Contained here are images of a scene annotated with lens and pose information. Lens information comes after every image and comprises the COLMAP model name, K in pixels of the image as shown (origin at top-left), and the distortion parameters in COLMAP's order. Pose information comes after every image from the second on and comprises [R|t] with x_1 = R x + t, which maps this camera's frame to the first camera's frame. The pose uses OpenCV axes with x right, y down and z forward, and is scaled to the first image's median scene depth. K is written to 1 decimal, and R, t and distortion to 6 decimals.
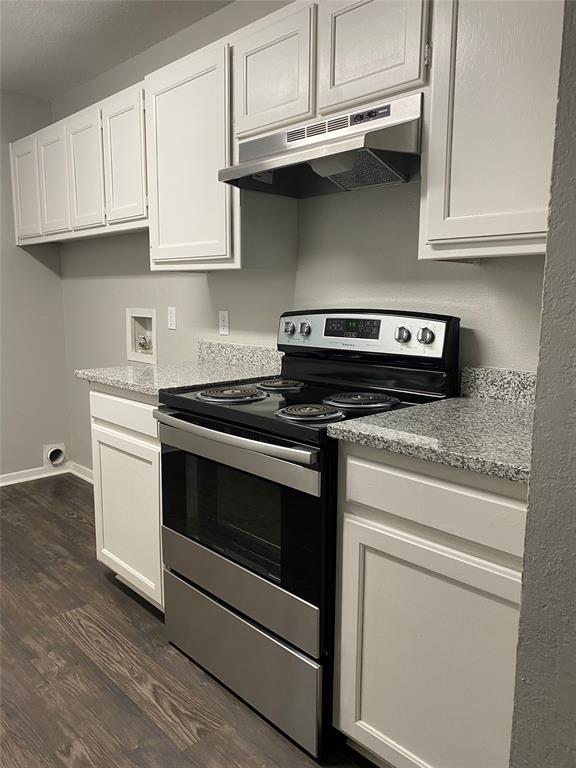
lens RADIAL K [[587.7, 0, 288.0], [0, 587.7, 384.0], [0, 0, 1]] dist [0.013954, -0.004872]
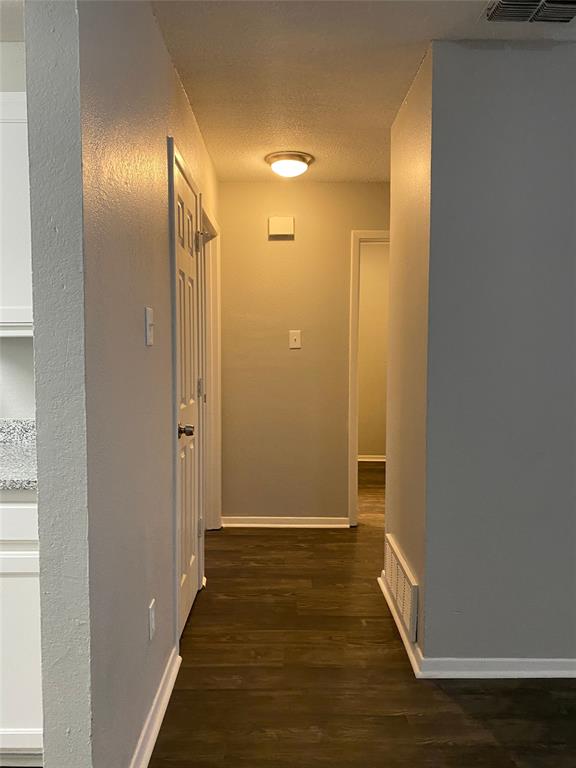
lens RADIAL K [[587.7, 0, 288.0], [0, 587.7, 384.0], [0, 0, 1]] dist [0.013954, -0.004872]
pose [[0.688672, -0.051159, 0.723266, -0.220164], [0.114288, 0.992697, -0.038605, 0.031717], [-0.716009, 0.109247, 0.689490, -0.514688]]
